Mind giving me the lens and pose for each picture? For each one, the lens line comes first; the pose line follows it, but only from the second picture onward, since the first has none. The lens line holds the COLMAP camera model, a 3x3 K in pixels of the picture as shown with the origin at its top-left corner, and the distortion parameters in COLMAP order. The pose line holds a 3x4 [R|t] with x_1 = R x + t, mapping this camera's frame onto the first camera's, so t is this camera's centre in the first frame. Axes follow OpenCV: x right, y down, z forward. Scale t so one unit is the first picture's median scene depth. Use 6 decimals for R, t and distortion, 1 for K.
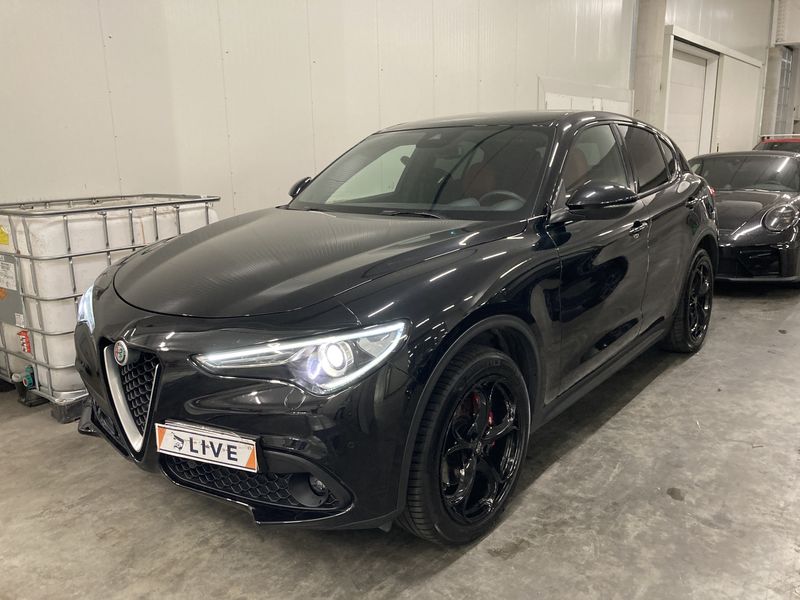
lens RADIAL K [[644.4, 0, 401.8], [0, 644.4, 301.2], [0, 0, 1]] dist [0.059098, -0.077102]
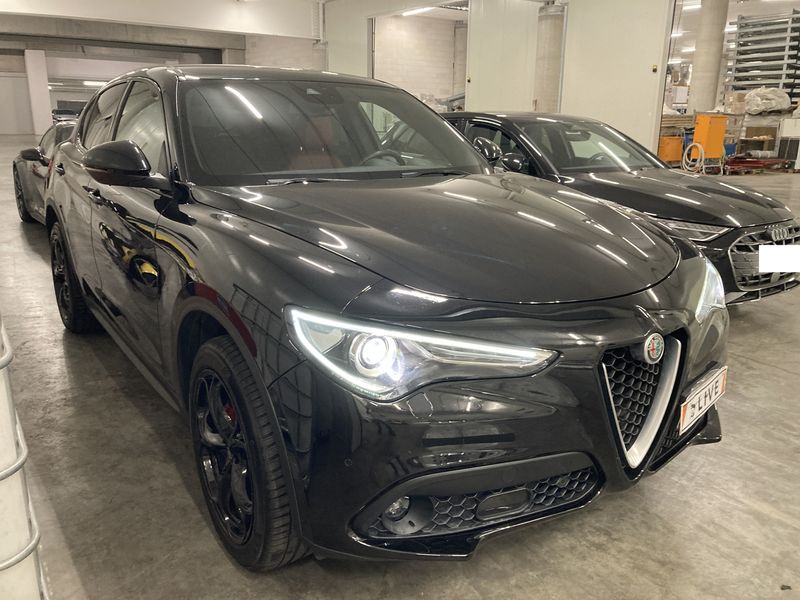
lens RADIAL K [[644.4, 0, 401.8], [0, 644.4, 301.2], [0, 0, 1]] dist [0.059098, -0.077102]
pose [[0.284674, -0.238254, 0.928545, -1.319876], [0.205269, 0.961306, 0.183728, -0.198081], [-0.936390, 0.138298, 0.322565, 1.081056]]
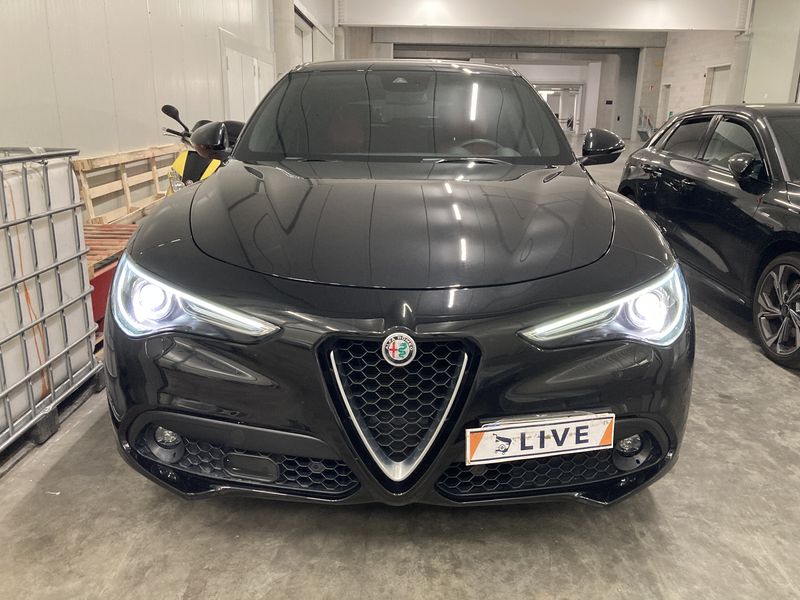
lens RADIAL K [[644.4, 0, 401.8], [0, 644.4, 301.2], [0, 0, 1]] dist [0.059098, -0.077102]
pose [[0.785548, -0.140876, 0.602551, -0.901667], [0.112567, 0.990026, 0.084713, -0.036332], [-0.608476, 0.001281, 0.793571, 0.453533]]
